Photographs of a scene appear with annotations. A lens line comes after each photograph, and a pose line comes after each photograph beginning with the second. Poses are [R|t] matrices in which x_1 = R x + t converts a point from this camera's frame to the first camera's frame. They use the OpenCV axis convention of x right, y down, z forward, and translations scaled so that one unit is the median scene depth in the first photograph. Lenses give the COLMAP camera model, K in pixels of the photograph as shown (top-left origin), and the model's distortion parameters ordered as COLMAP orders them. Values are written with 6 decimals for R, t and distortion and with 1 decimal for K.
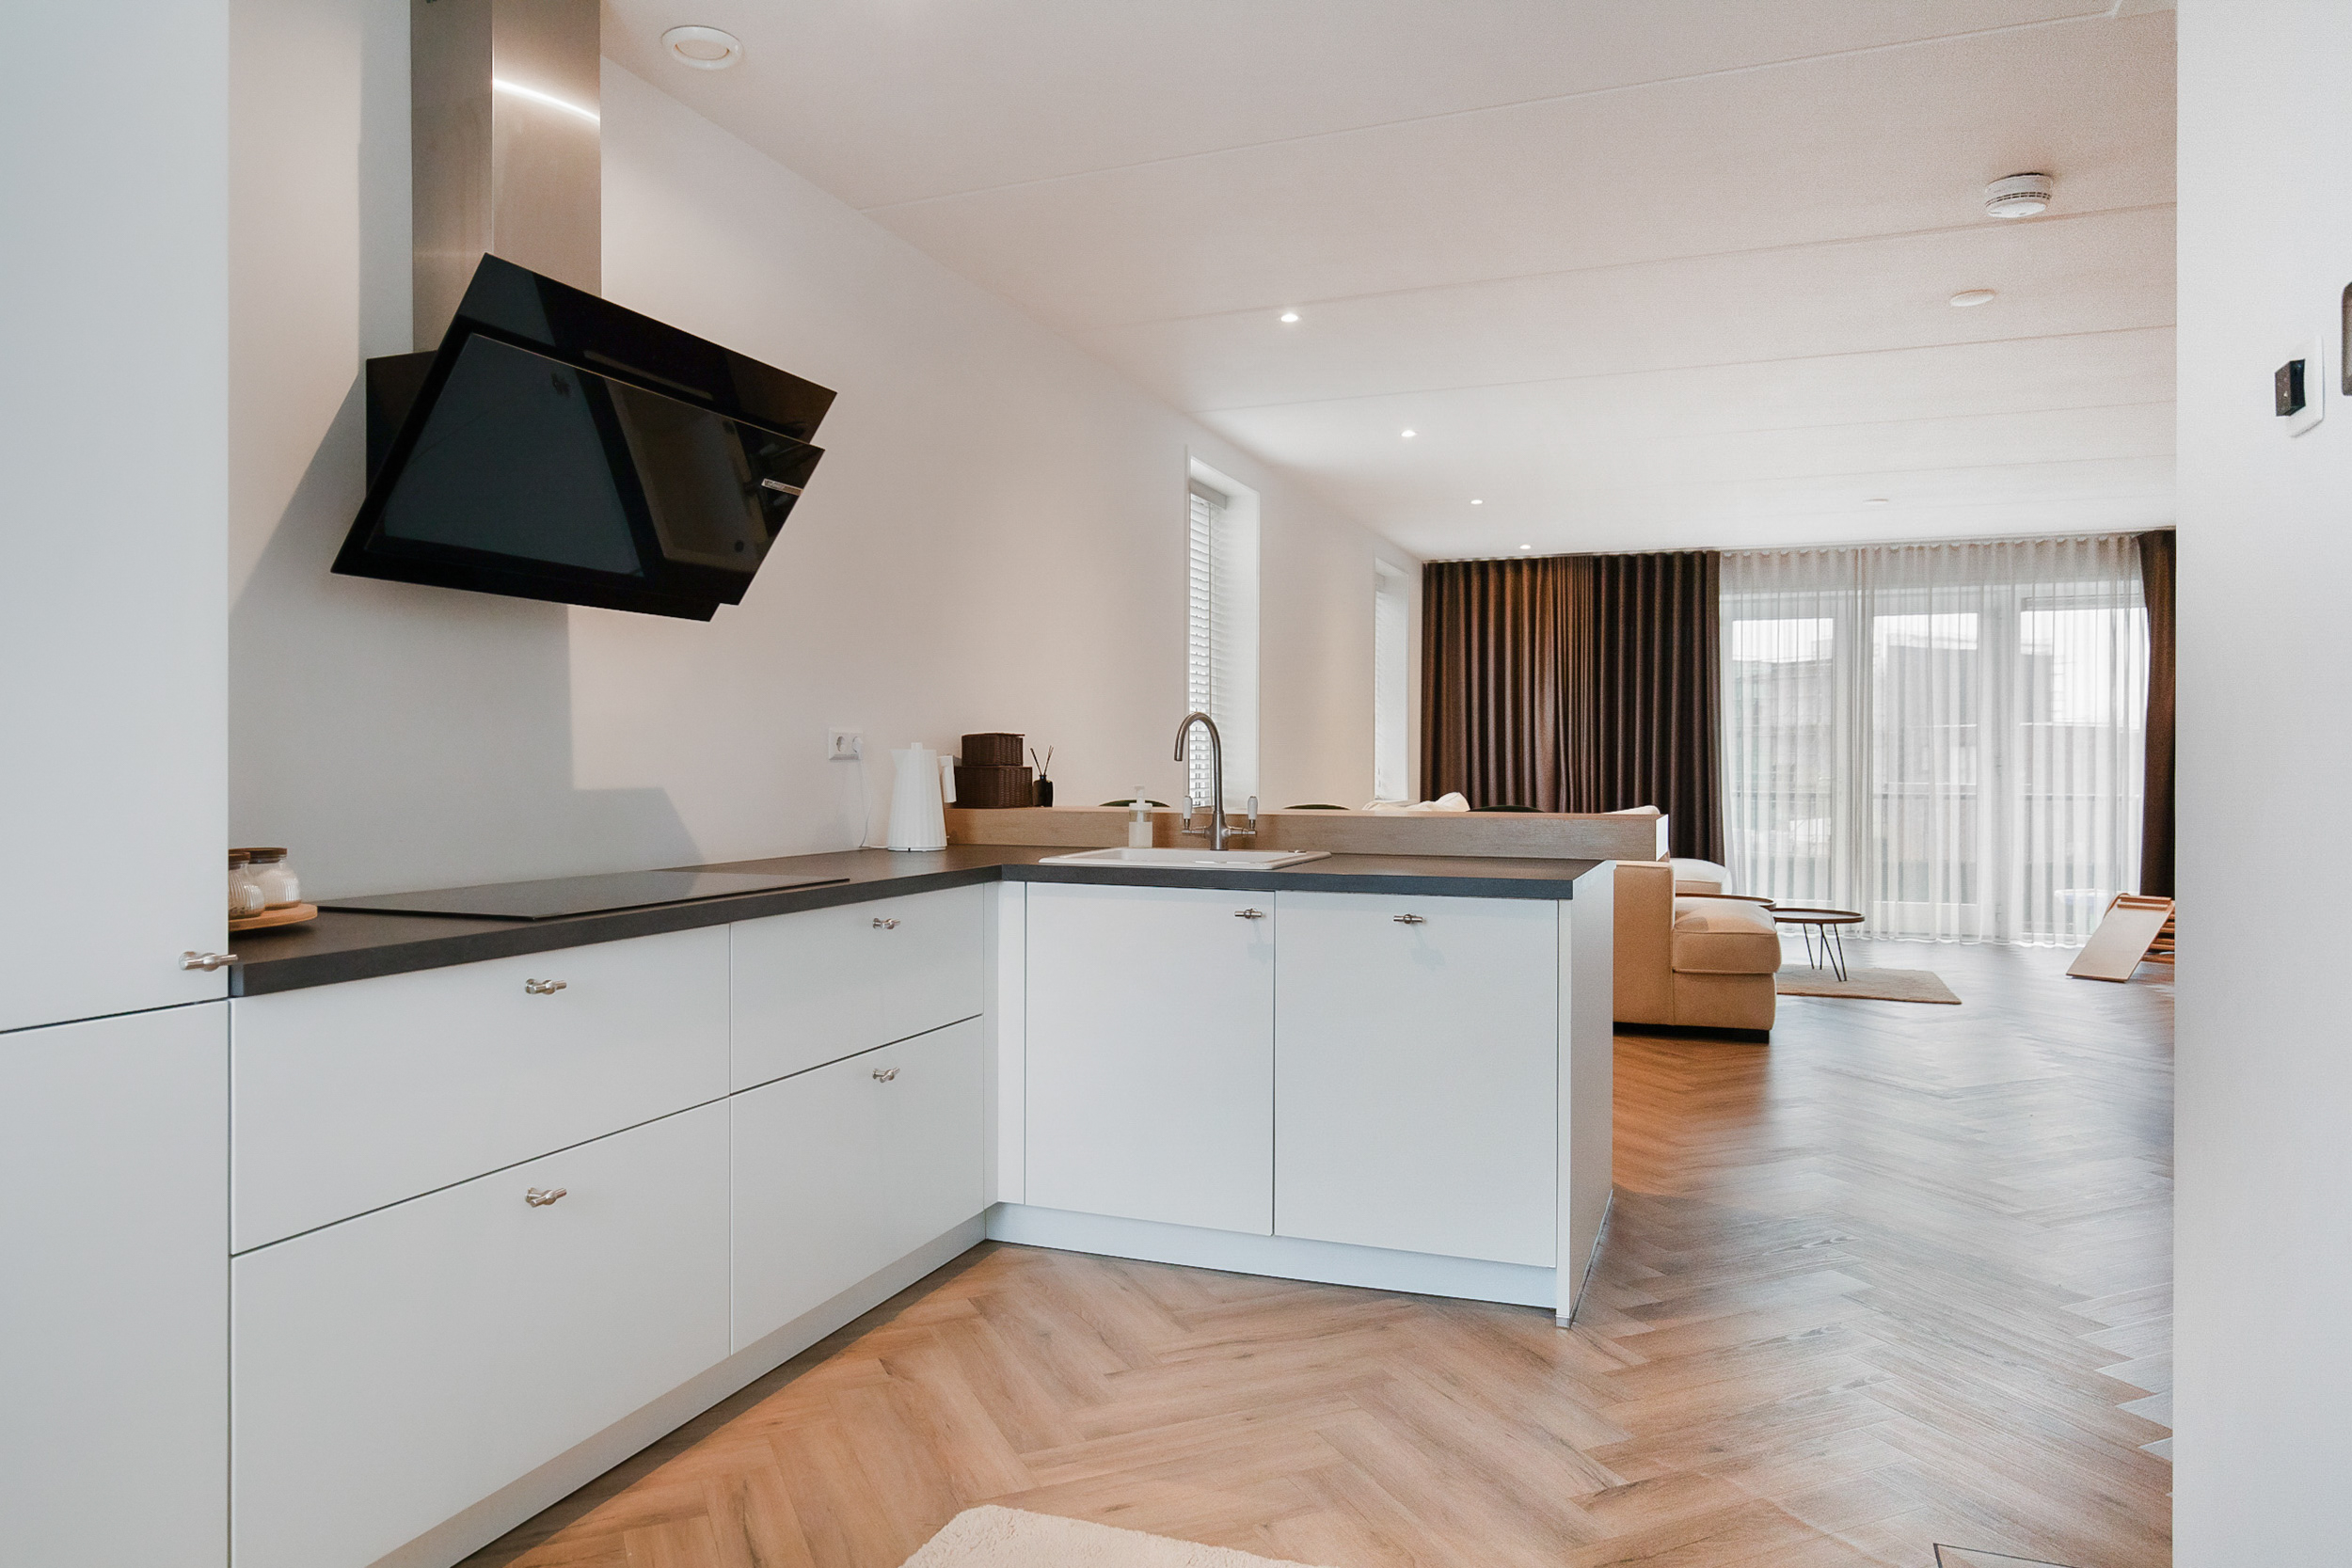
lens RADIAL K [[1413.5, 0, 1178.7], [0, 1413.5, 760.3], [0, 0, 1]] dist [-0.001855, -0.000592]
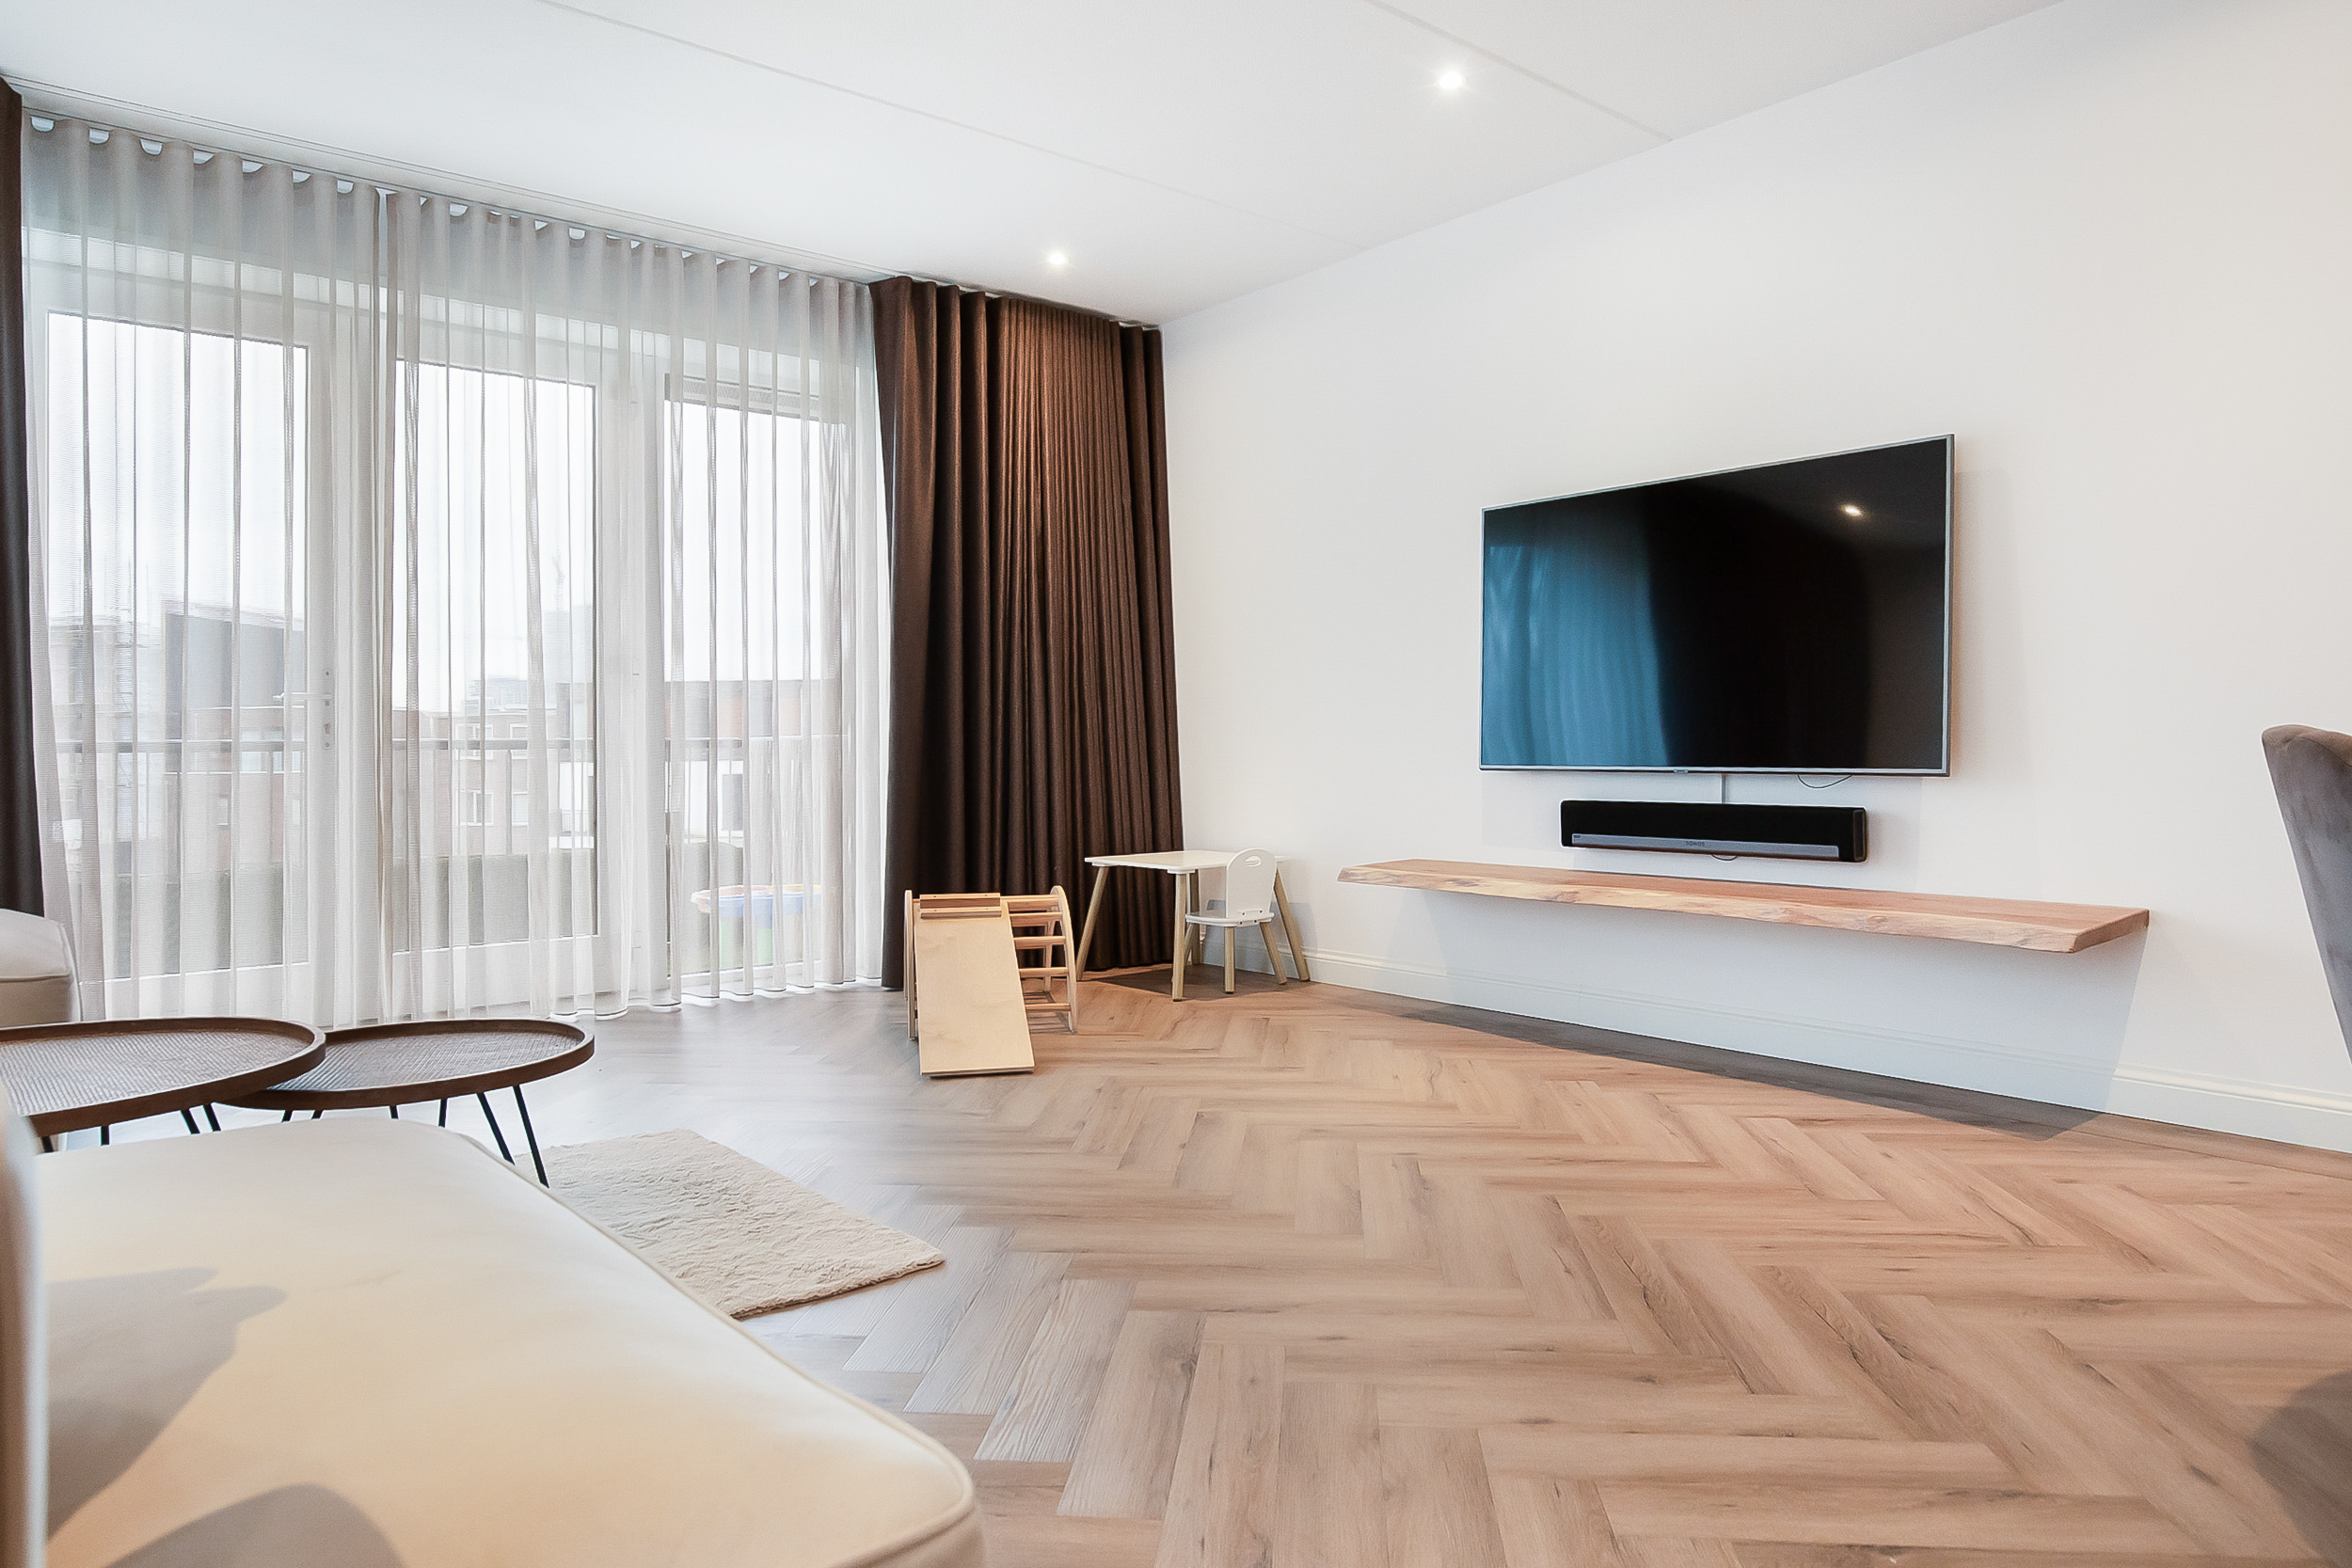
lens RADIAL K [[1439.1, 0, 1176.0], [0, 1439.1, 784.0], [0, 0, 1]] dist [0.002441, 0.001761]
pose [[0.500304, -0.028932, 0.865367, 0.187759], [0.010520, 0.999571, 0.027337, 0.030428], [-0.865786, -0.004573, 0.500393, 0.510093]]
